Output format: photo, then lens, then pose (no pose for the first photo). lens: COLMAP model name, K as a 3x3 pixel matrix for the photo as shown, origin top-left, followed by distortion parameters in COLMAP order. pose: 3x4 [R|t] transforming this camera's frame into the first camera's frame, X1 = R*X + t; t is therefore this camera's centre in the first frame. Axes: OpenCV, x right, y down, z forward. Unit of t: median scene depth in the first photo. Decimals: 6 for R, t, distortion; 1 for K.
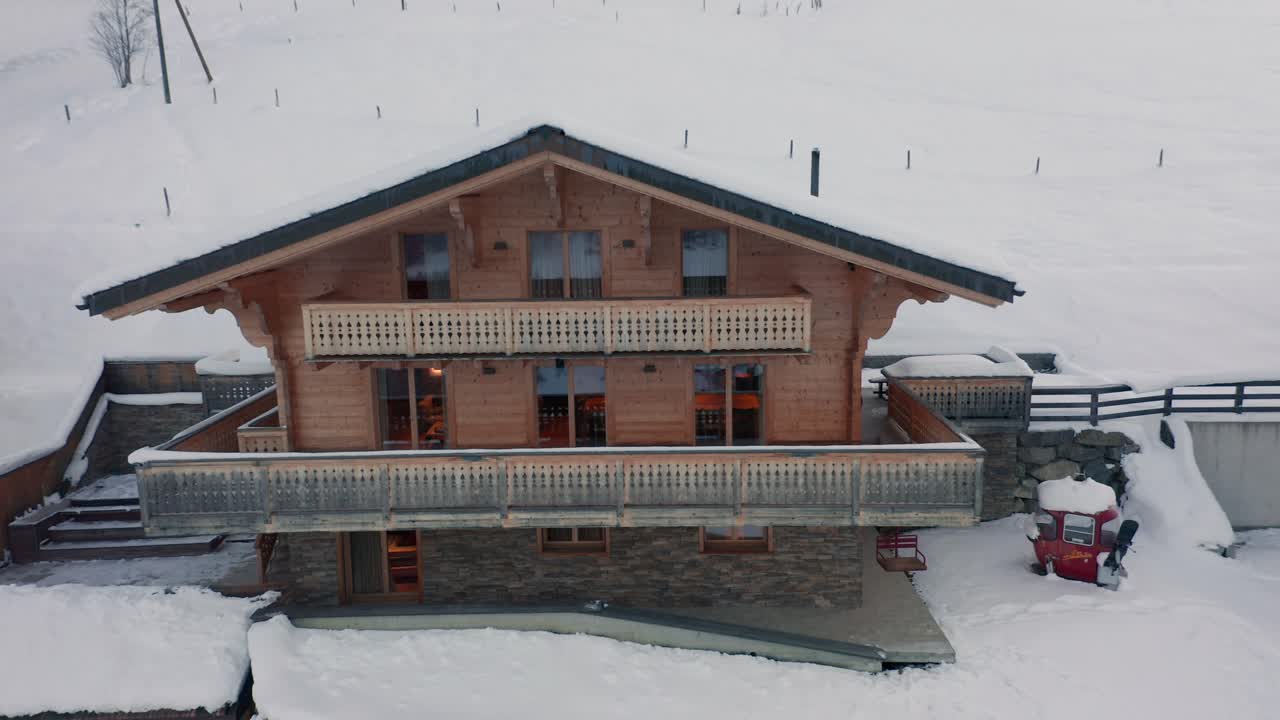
lens RADIAL K [[973.4, 0, 638.3], [0, 973.4, 353.4], [0, 0, 1]] dist [0.132358, -0.004201]
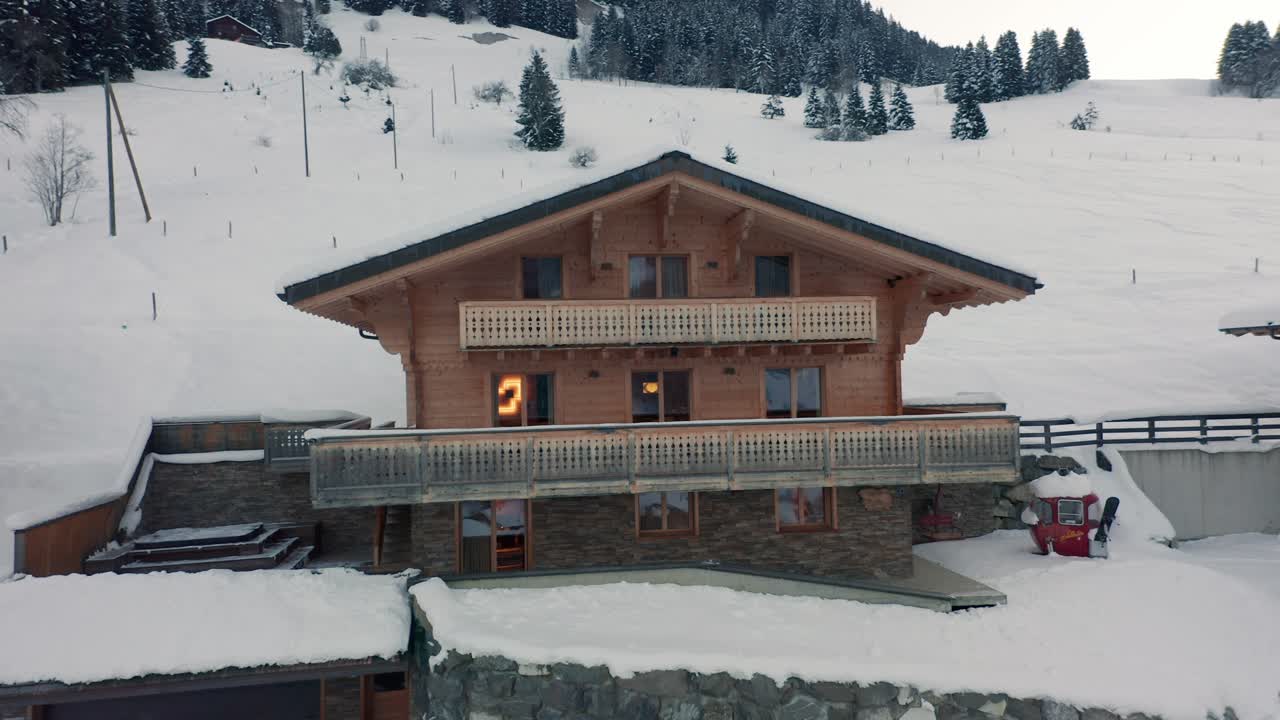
lens RADIAL K [[973.4, 0, 638.3], [0, 973.4, 353.4], [0, 0, 1]] dist [0.132358, -0.004201]
pose [[0.986998, -0.002699, 0.160712, -0.313540], [0.033457, 0.981408, -0.188994, 0.233533], [-0.157214, 0.191913, 0.968738, -0.141628]]
